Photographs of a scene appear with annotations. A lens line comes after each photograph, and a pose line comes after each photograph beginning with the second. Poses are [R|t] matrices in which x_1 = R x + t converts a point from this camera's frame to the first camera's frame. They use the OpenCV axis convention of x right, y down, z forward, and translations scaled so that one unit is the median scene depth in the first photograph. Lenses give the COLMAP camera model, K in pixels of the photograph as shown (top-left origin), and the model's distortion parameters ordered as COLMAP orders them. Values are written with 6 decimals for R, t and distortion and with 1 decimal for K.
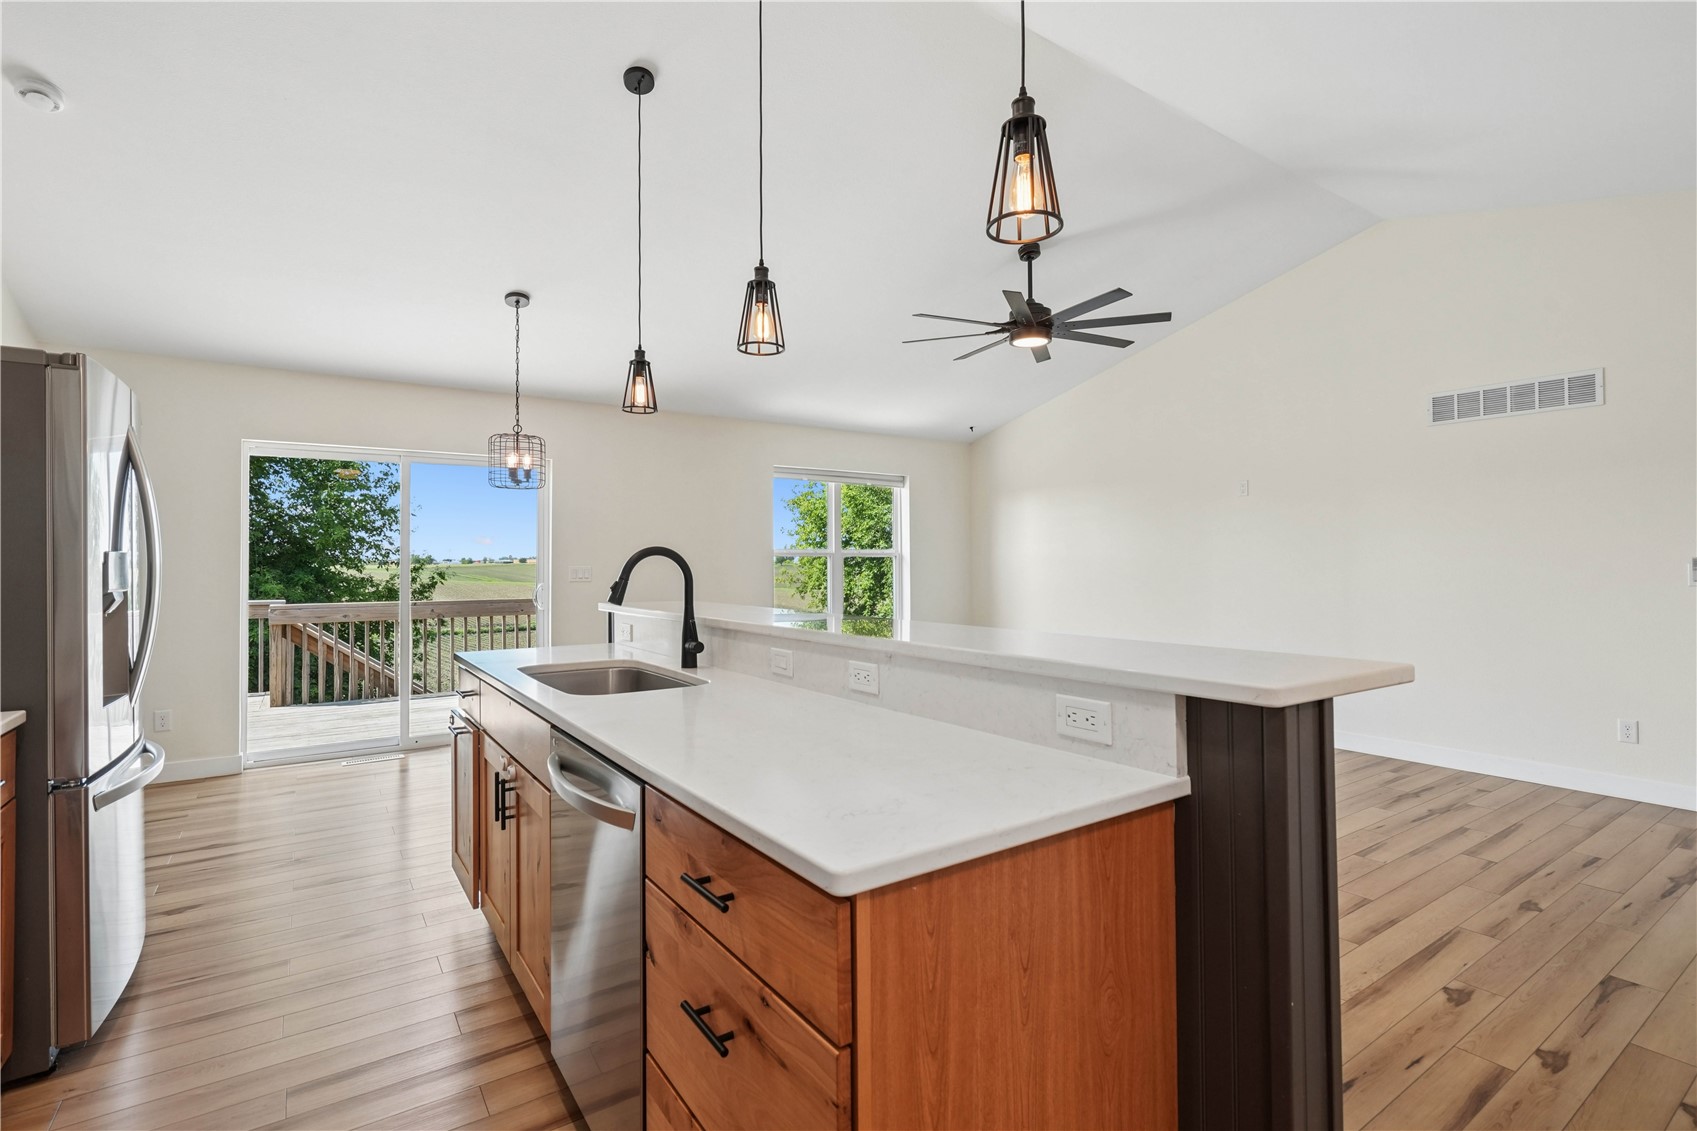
lens RADIAL K [[790.9, 0, 853.1], [0, 790.9, 555.8], [0, 0, 1]] dist [0.000179, 0.000204]
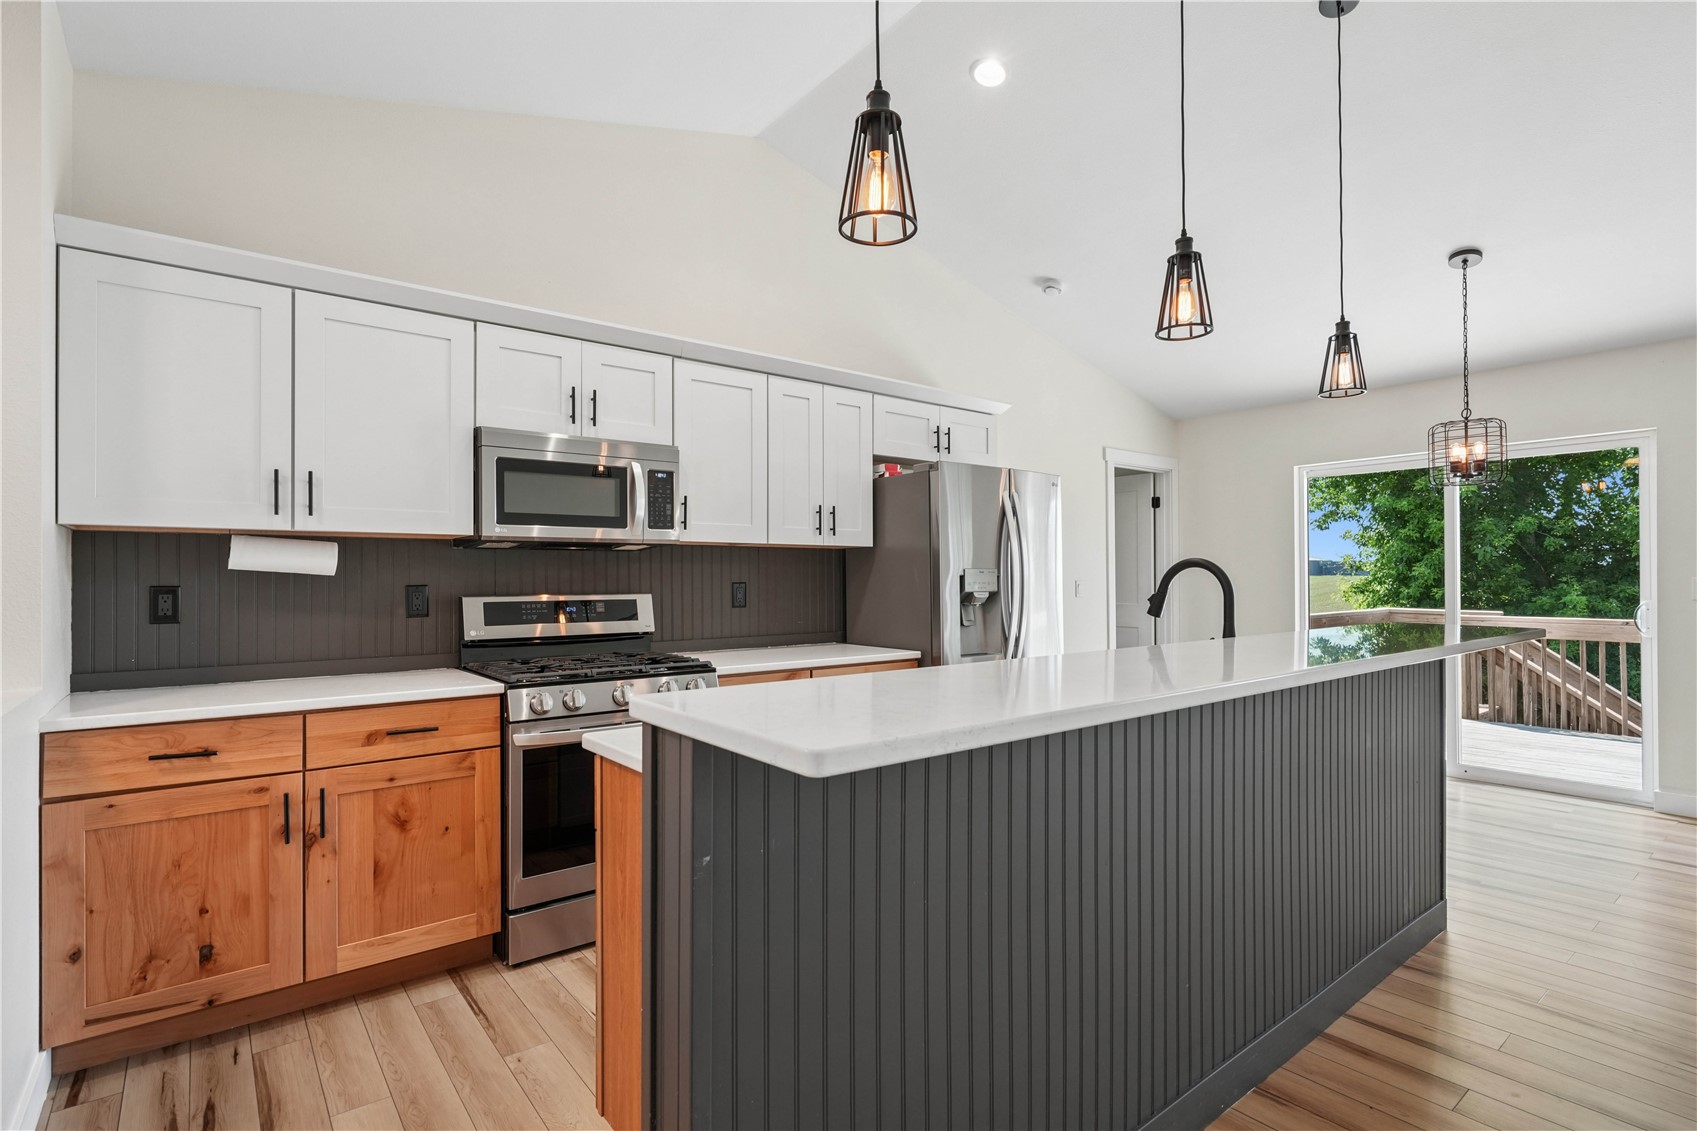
lens RADIAL K [[814.9, 0, 842.0], [0, 814.9, 571.7], [0, 0, 1]] dist [-0.003780, 0.000352]
pose [[0.063630, 0.001064, -0.997973, 0.221524], [0.008470, 0.999963, 0.001606, 0.000154], [0.997938, -0.008555, 0.063619, 0.159144]]
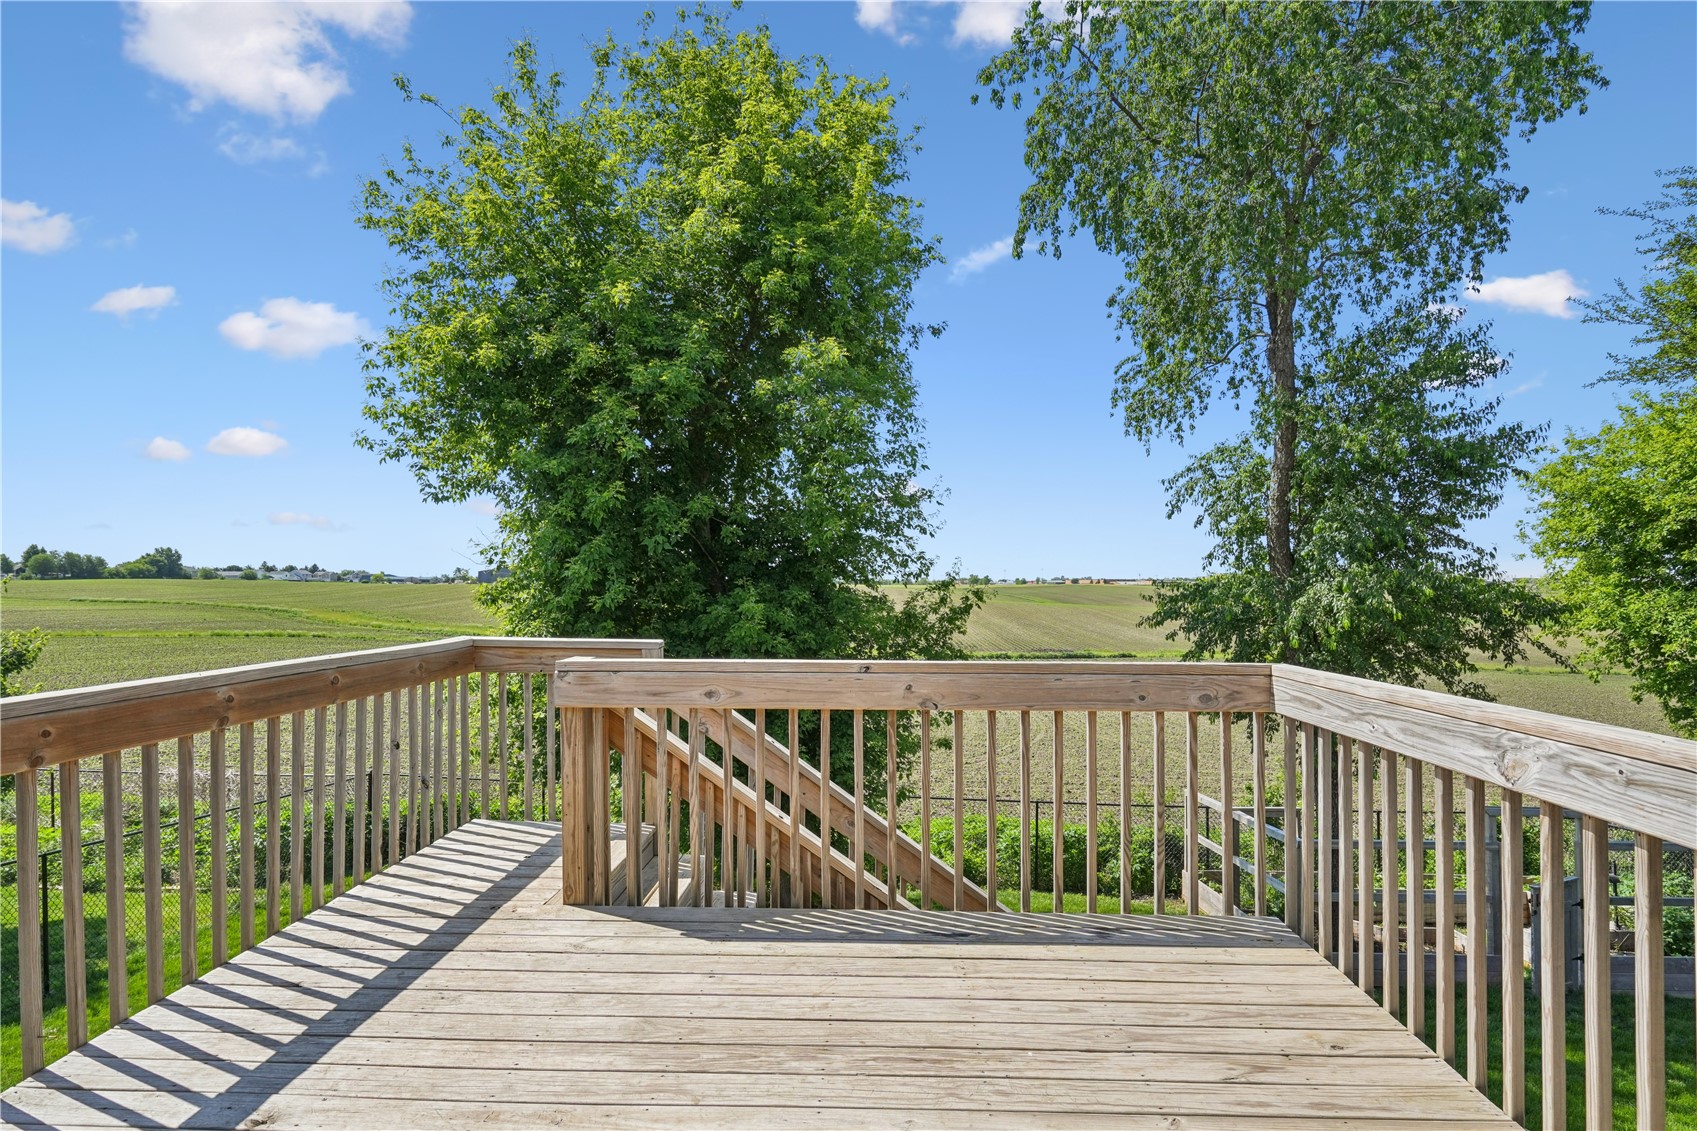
lens RADIAL K [[889.0, 0, 847.4], [0, 889.0, 573.3], [0, 0, 1]] dist [0.000169, -0.000005]
pose [[0.798225, 0.001873, -0.602357, -0.318883], [-0.004030, 0.999989, -0.002231, 0.017100], [0.602346, 0.004208, 0.798224, 0.679536]]
